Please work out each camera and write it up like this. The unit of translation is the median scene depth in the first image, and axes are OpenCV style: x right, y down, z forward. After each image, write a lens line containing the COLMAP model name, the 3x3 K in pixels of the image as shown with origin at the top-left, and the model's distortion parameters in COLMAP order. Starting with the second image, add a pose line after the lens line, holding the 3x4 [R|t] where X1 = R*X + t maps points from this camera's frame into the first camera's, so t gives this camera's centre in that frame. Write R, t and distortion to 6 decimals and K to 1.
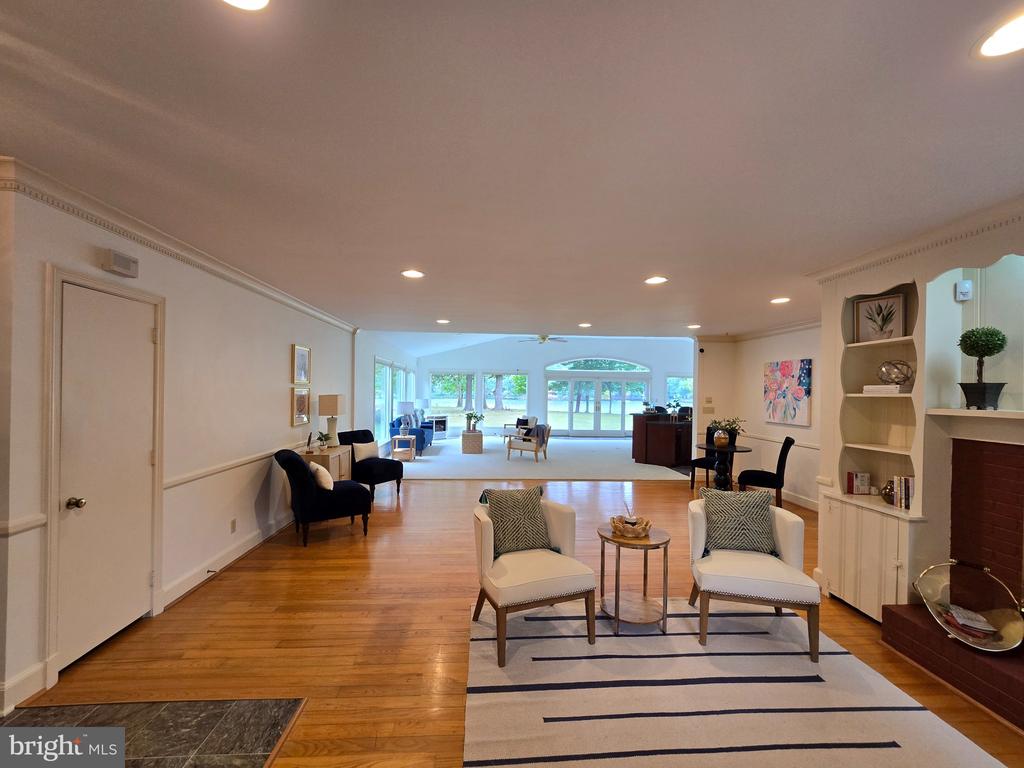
lens RADIAL K [[421.5, 0, 505.9], [0, 421.5, 391.0], [0, 0, 1]] dist [-0.005426, 0.001721]
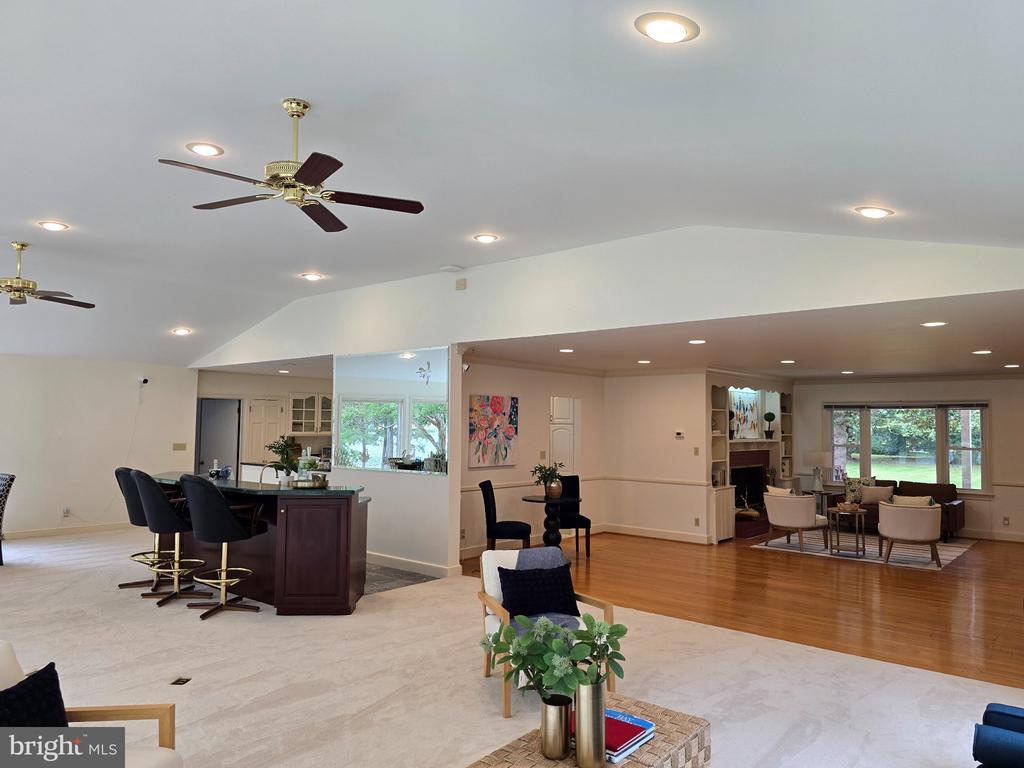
lens RADIAL K [[712.7, 0, 511.0], [0, 712.7, 381.9], [0, 0, 1]] dist [0.038091, -0.026313]
pose [[-0.726967, 0.021791, 0.686327, -0.416225], [-0.020902, 0.998331, -0.053838, -0.021045], [-0.686355, -0.053484, -0.725298, 2.173108]]
